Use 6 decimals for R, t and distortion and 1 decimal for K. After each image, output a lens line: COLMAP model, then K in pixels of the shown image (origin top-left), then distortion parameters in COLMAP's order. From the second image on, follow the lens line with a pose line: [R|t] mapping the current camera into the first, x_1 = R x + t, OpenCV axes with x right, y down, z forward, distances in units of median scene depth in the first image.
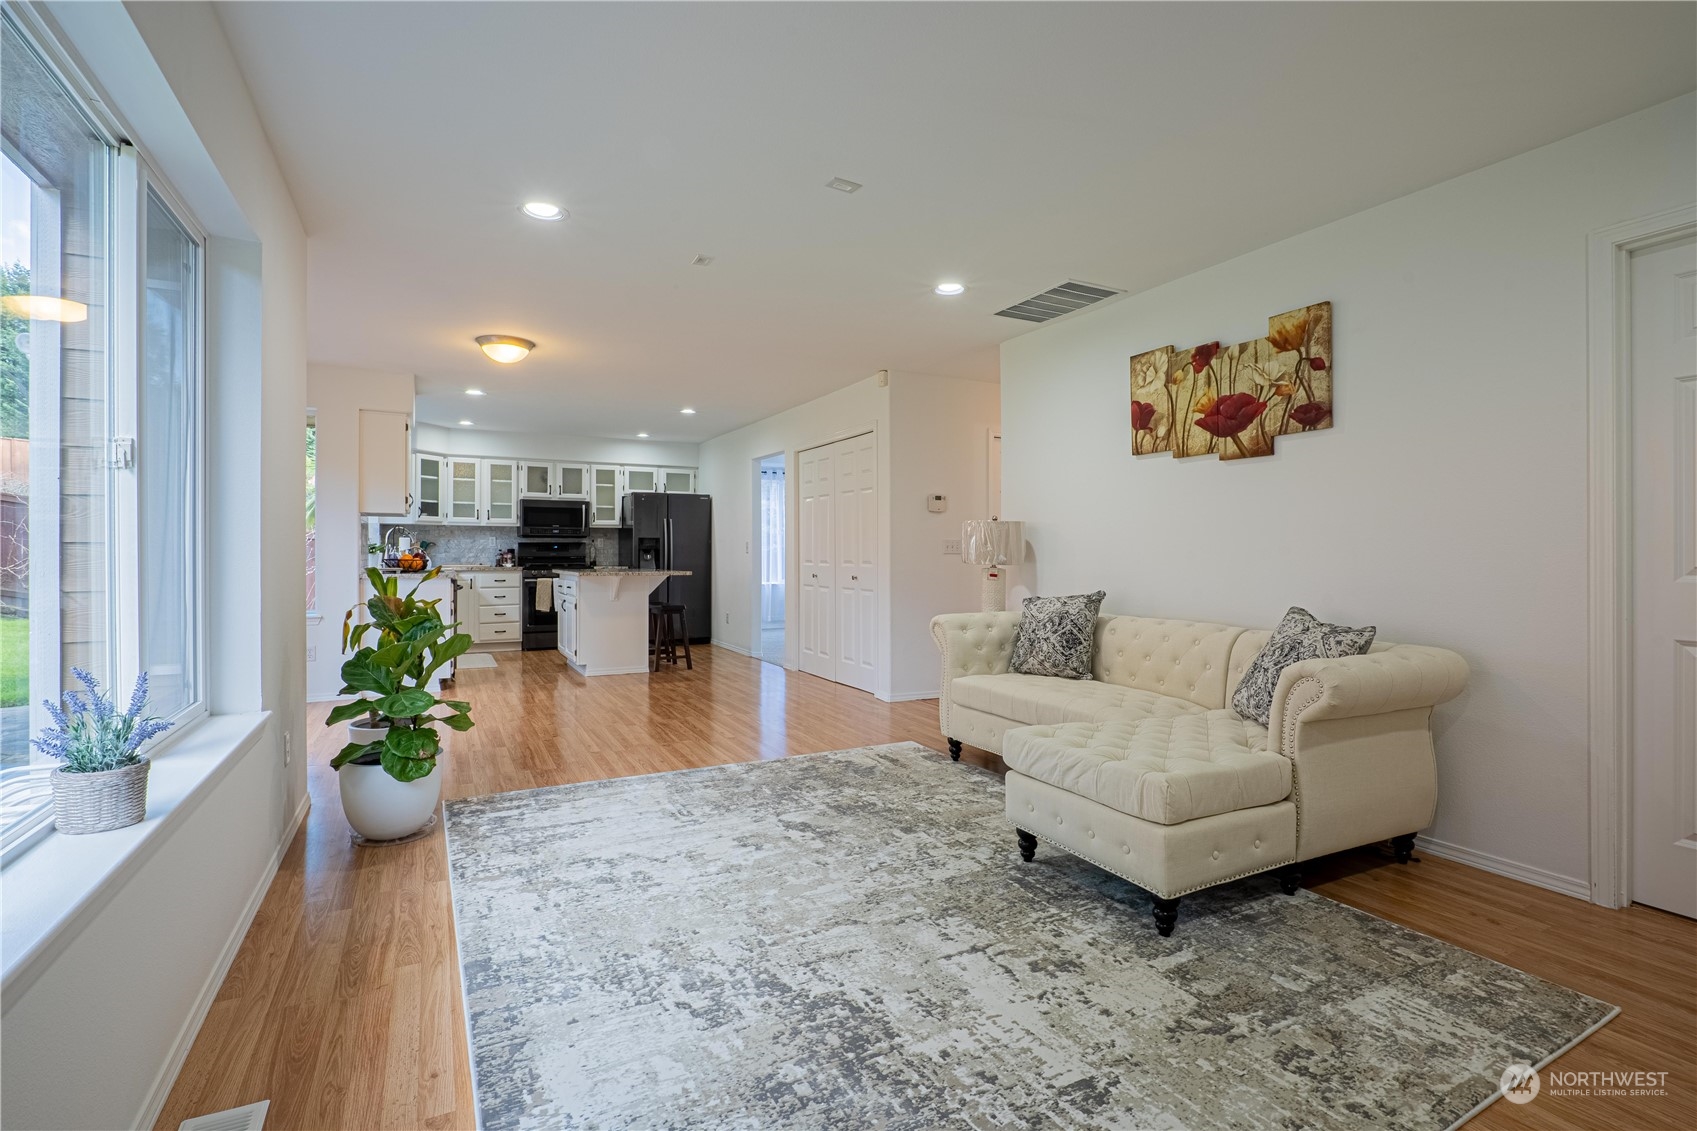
lens RADIAL K [[786.9, 0, 841.3], [0, 786.9, 553.6], [0, 0, 1]] dist [-0.018926, 0.000744]
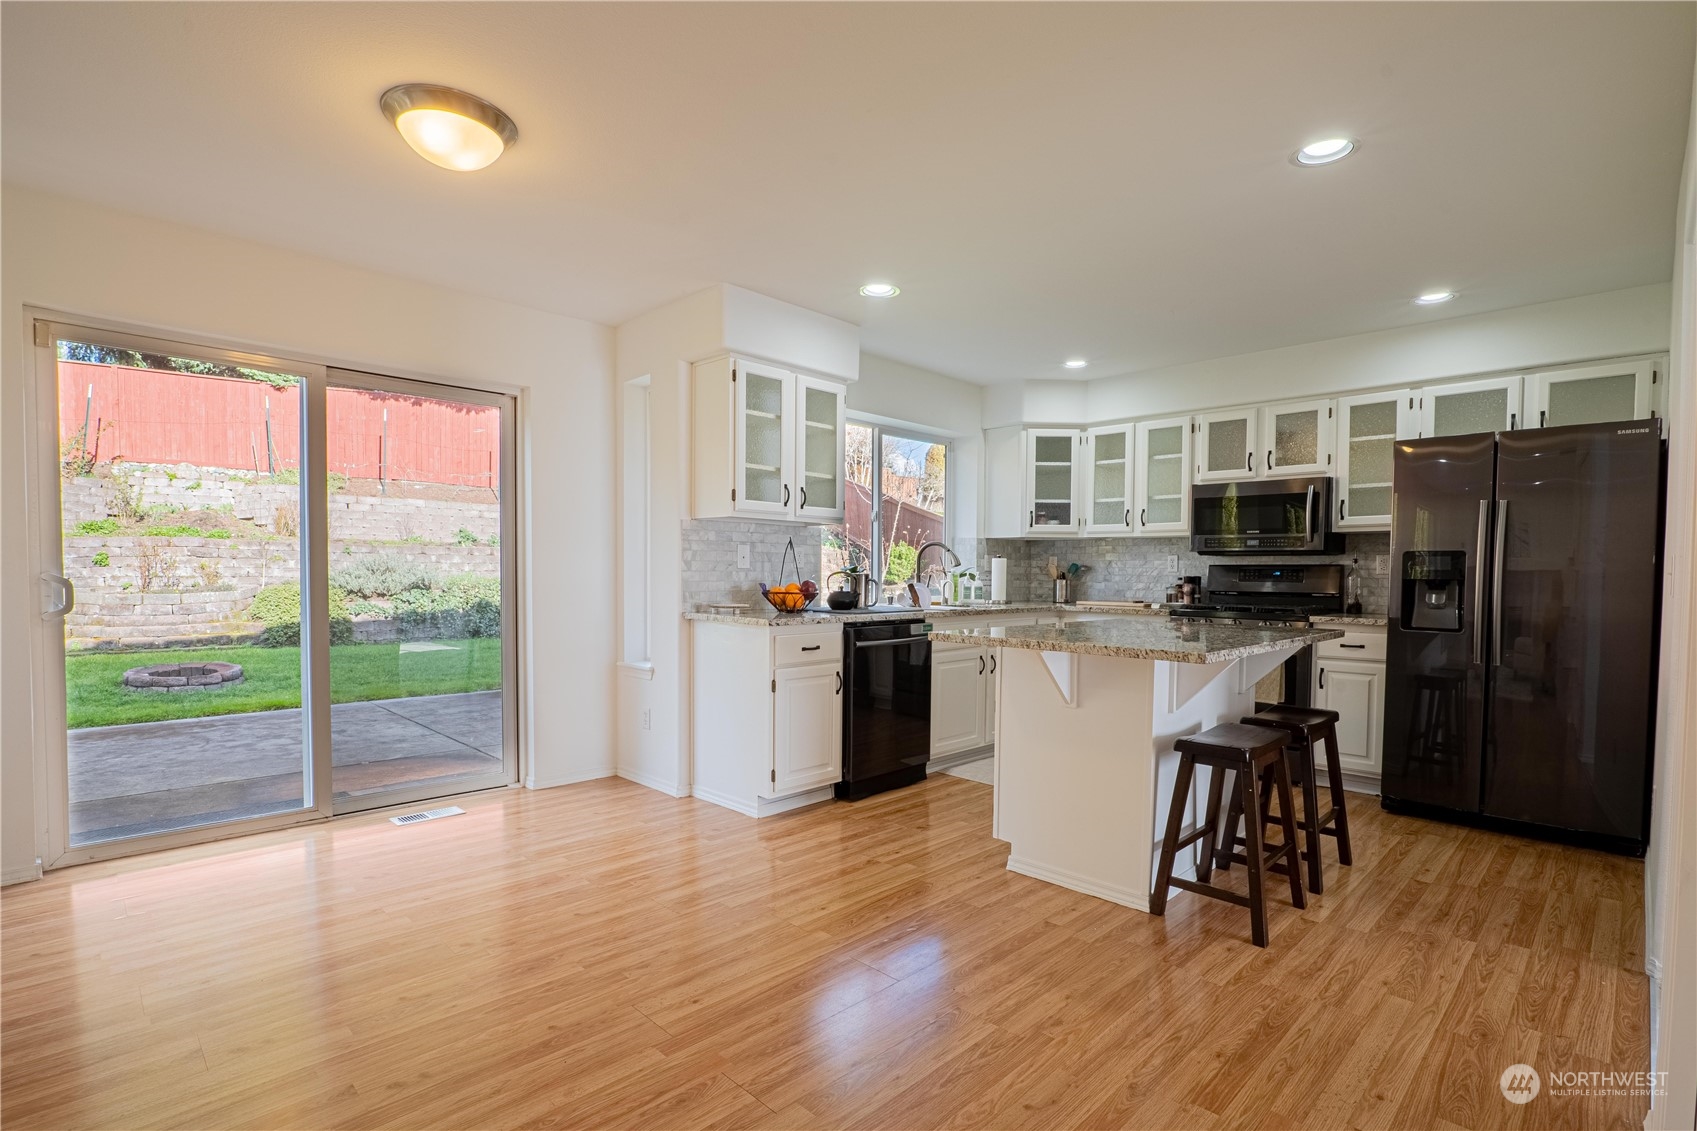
lens RADIAL K [[803.0, 0, 857.1], [0, 803.0, 602.3], [0, 0, 1]] dist [-0.019068, 0.001726]
pose [[0.305894, 0.037534, -0.951325, 0.129210], [-0.011369, 0.999295, 0.035771, -0.013324], [0.951998, -0.000126, 0.306105, 1.514581]]
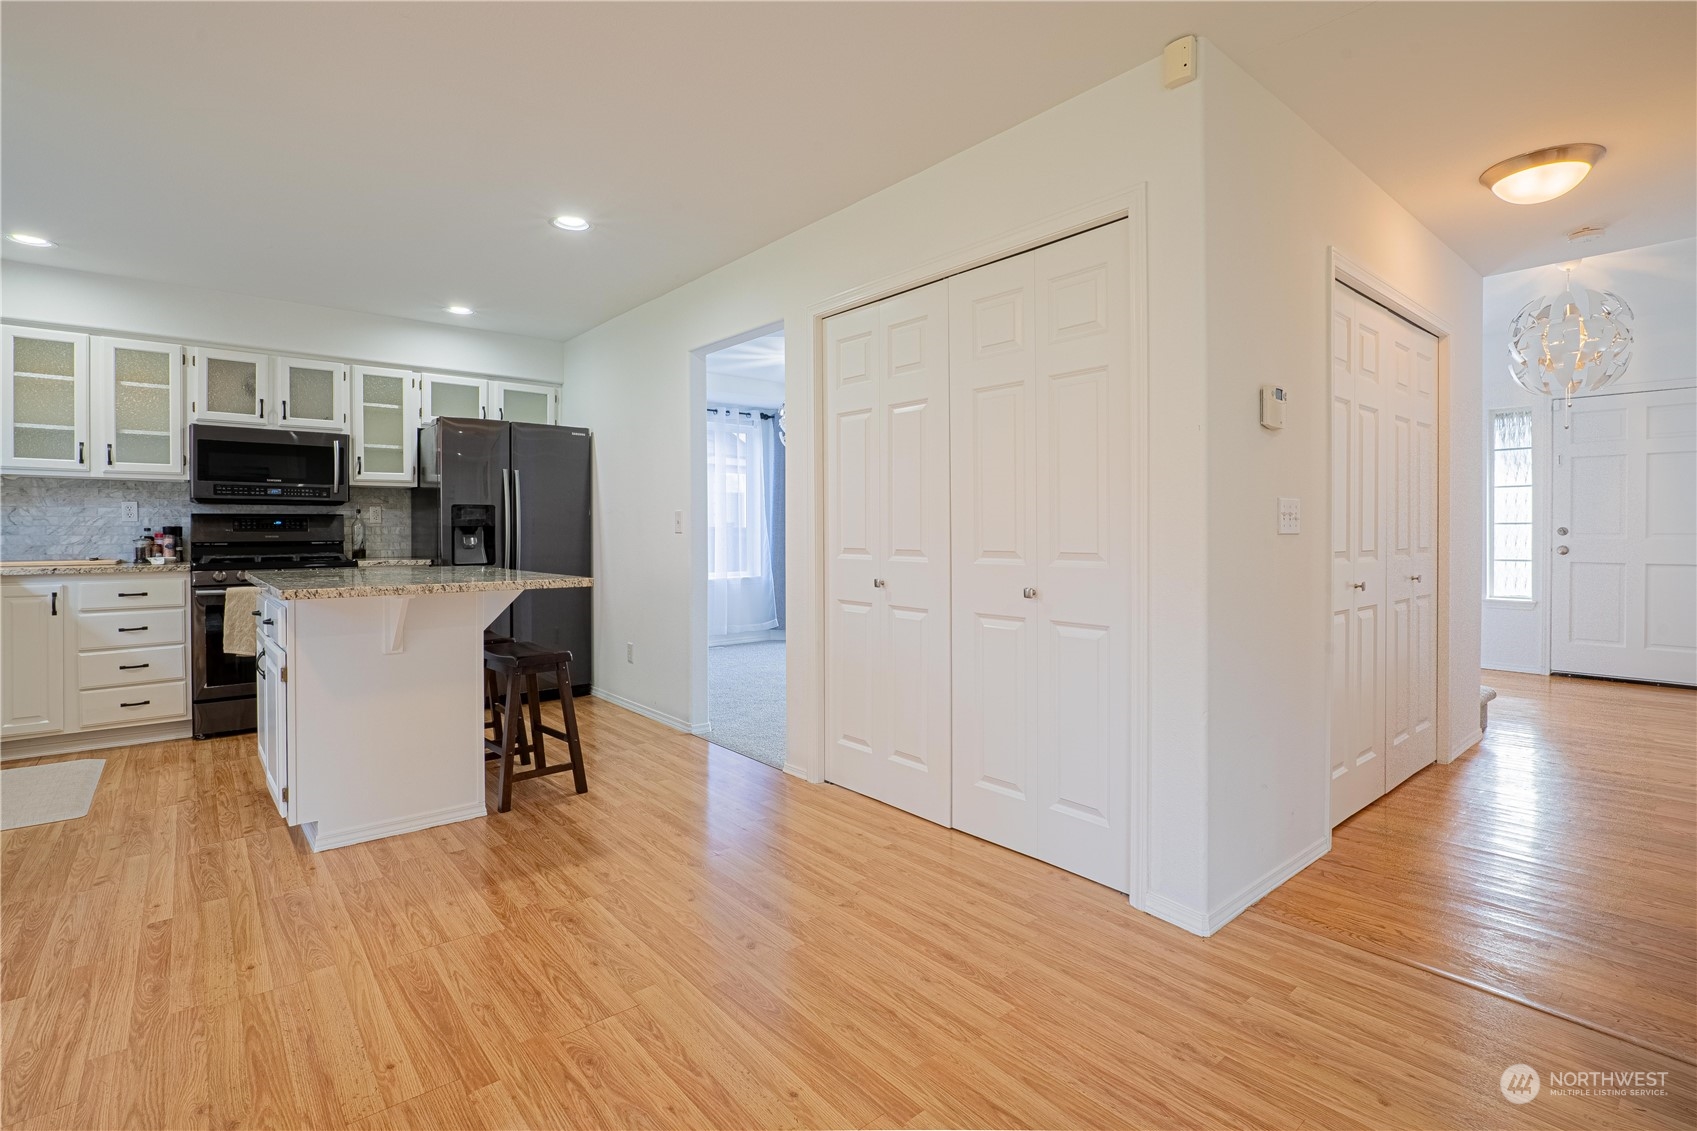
lens RADIAL K [[793.9, 0, 850.6], [0, 793.9, 540.0], [0, 0, 1]] dist [-0.028342, 0.008110]
pose [[0.974943, -0.005799, 0.222381, -0.294642], [0.003529, 0.999938, 0.010605, -0.003256], [-0.222429, -0.009554, 0.974902, 1.089486]]
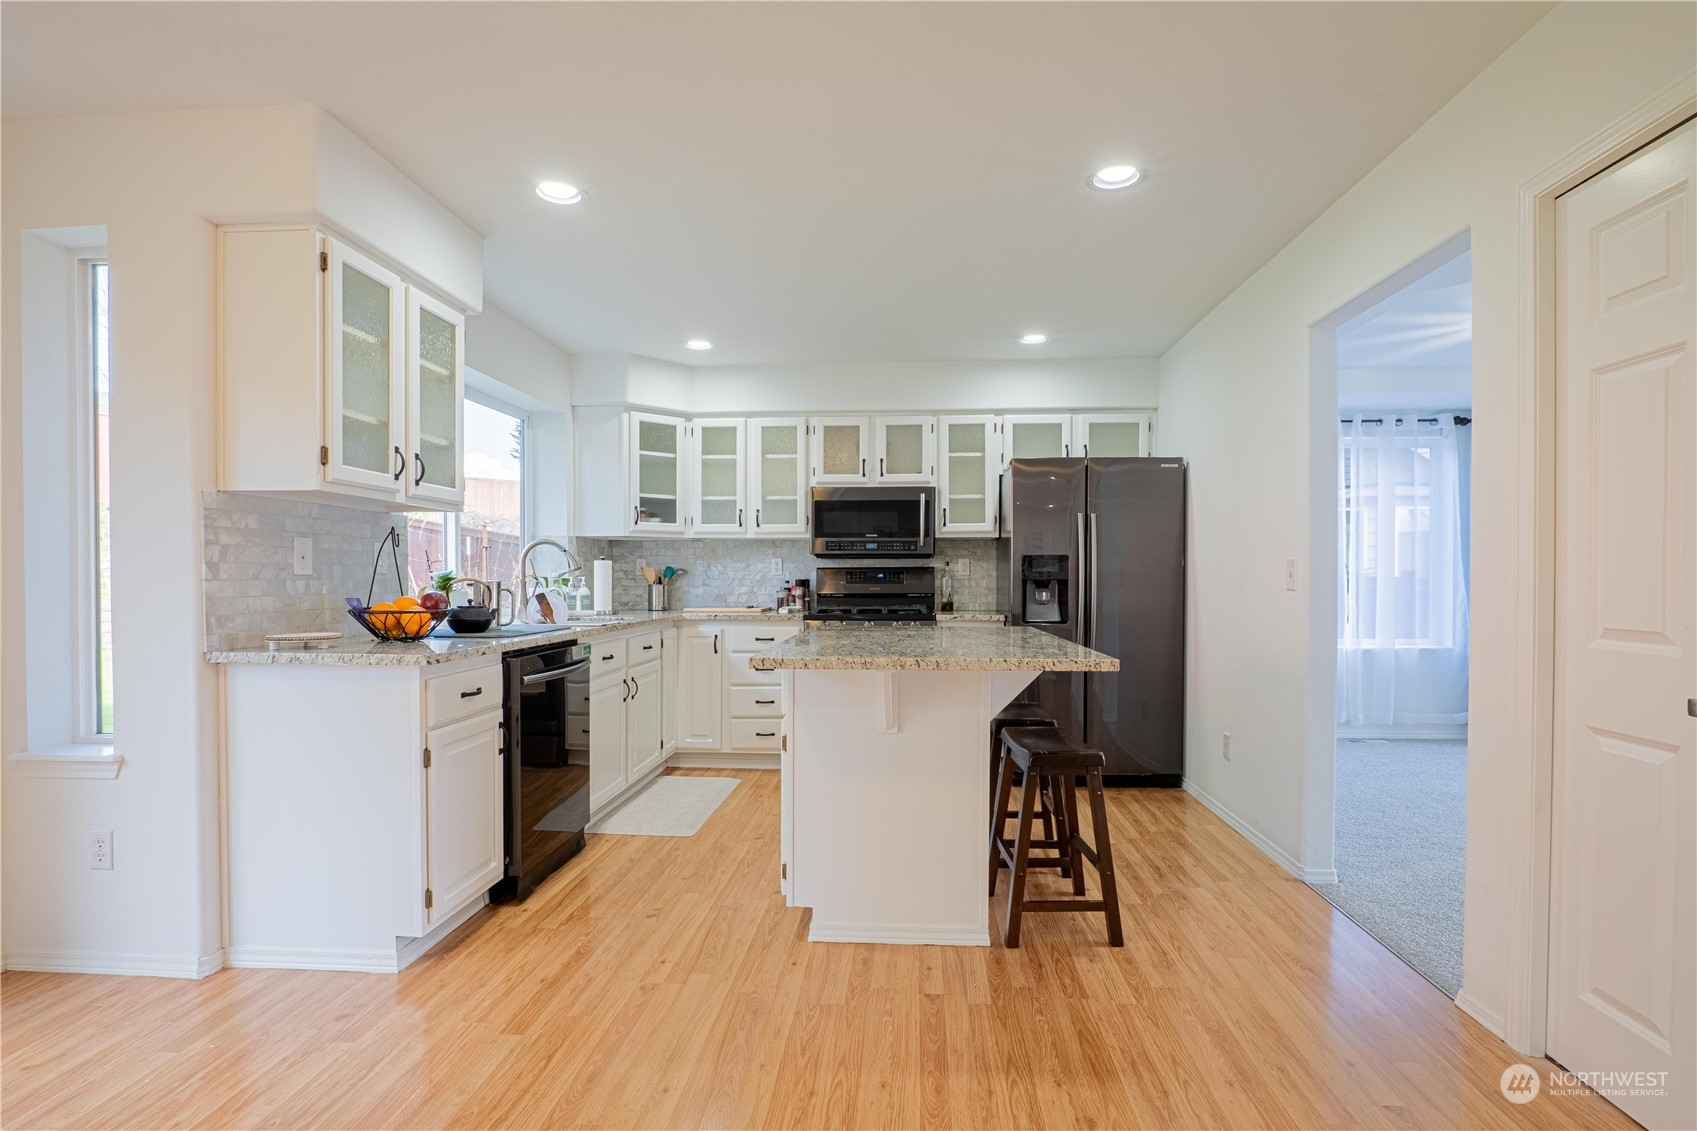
lens RADIAL K [[802.3, 0, 857.9], [0, 802.3, 590.8], [0, 0, 1]] dist [-0.031647, 0.011224]
pose [[0.851929, 0.006229, -0.523620, -0.229434], [0.000909, 0.999910, 0.013374, -0.013828], [0.523656, -0.011869, 0.851847, 1.362399]]
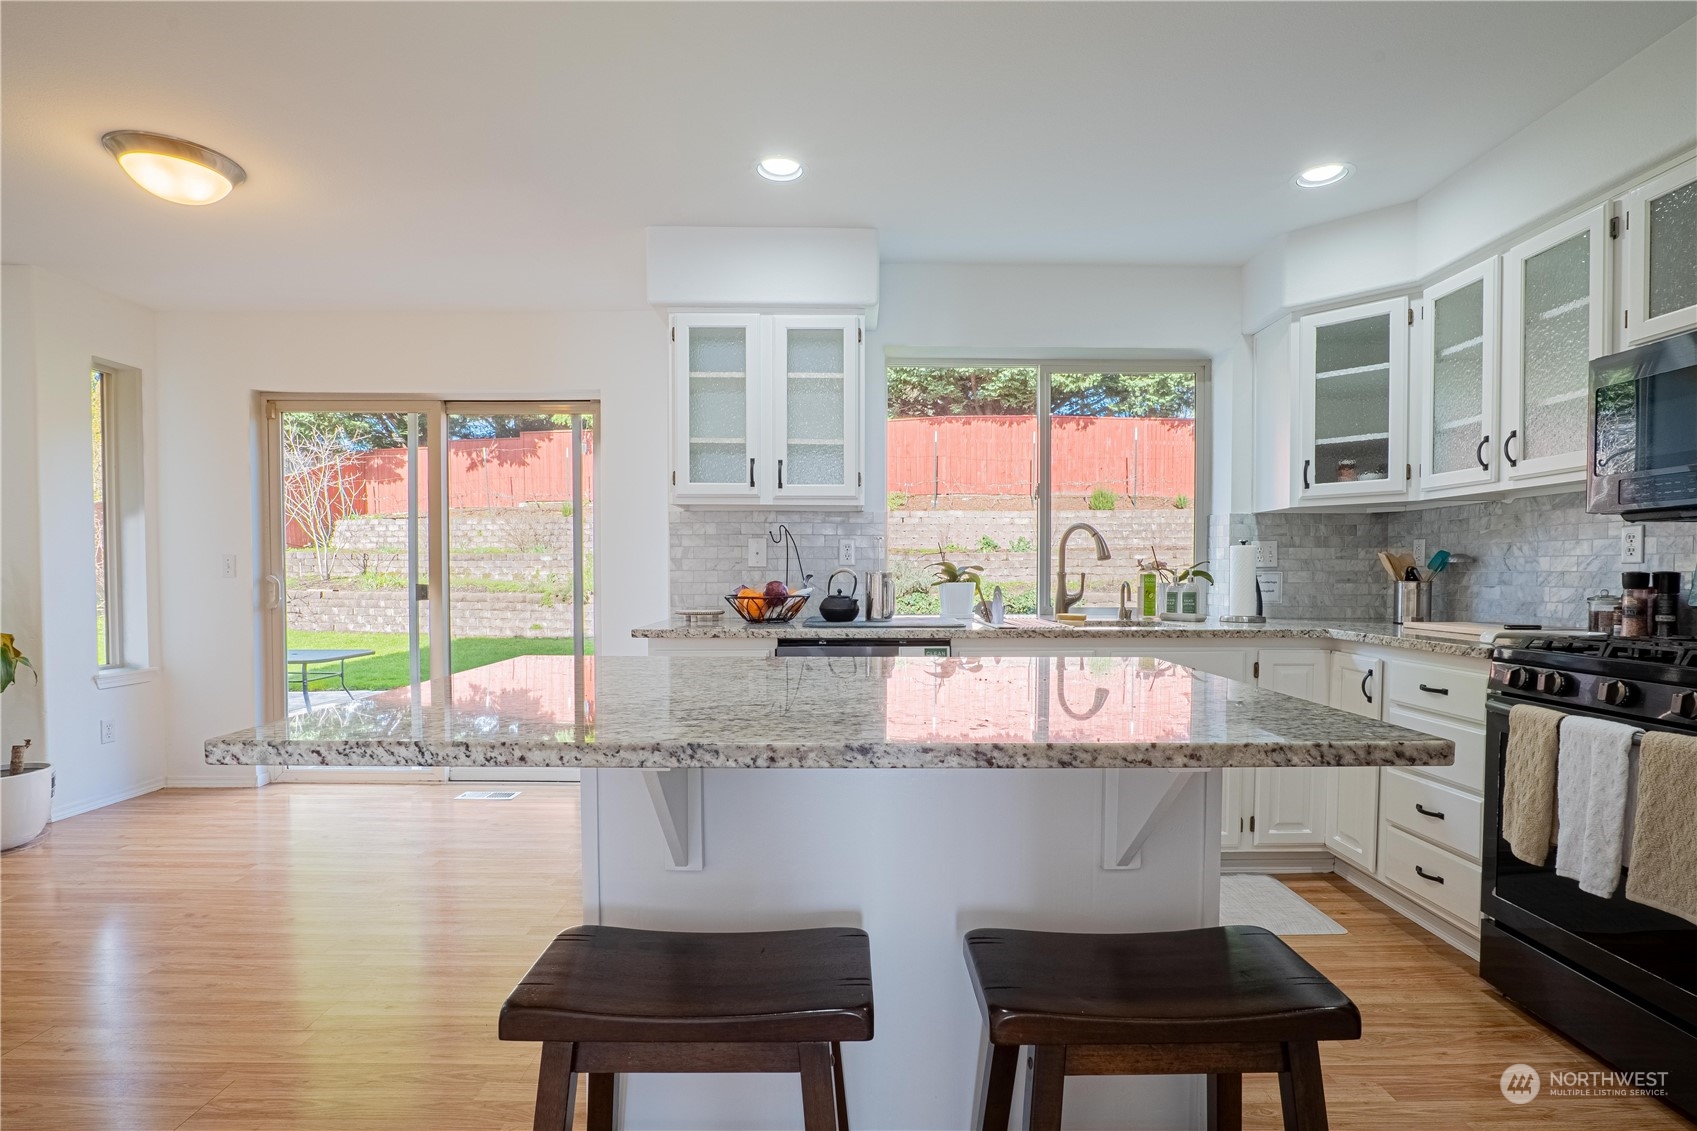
lens RADIAL K [[803.0, 0, 857.1], [0, 803.0, 602.3], [0, 0, 1]] dist [-0.019068, 0.001726]
pose [[-0.453516, 0.029815, -0.890749, -0.238306], [-0.004232, 0.999357, 0.035605, -0.011364], [0.891238, 0.019917, -0.453098, 2.267141]]
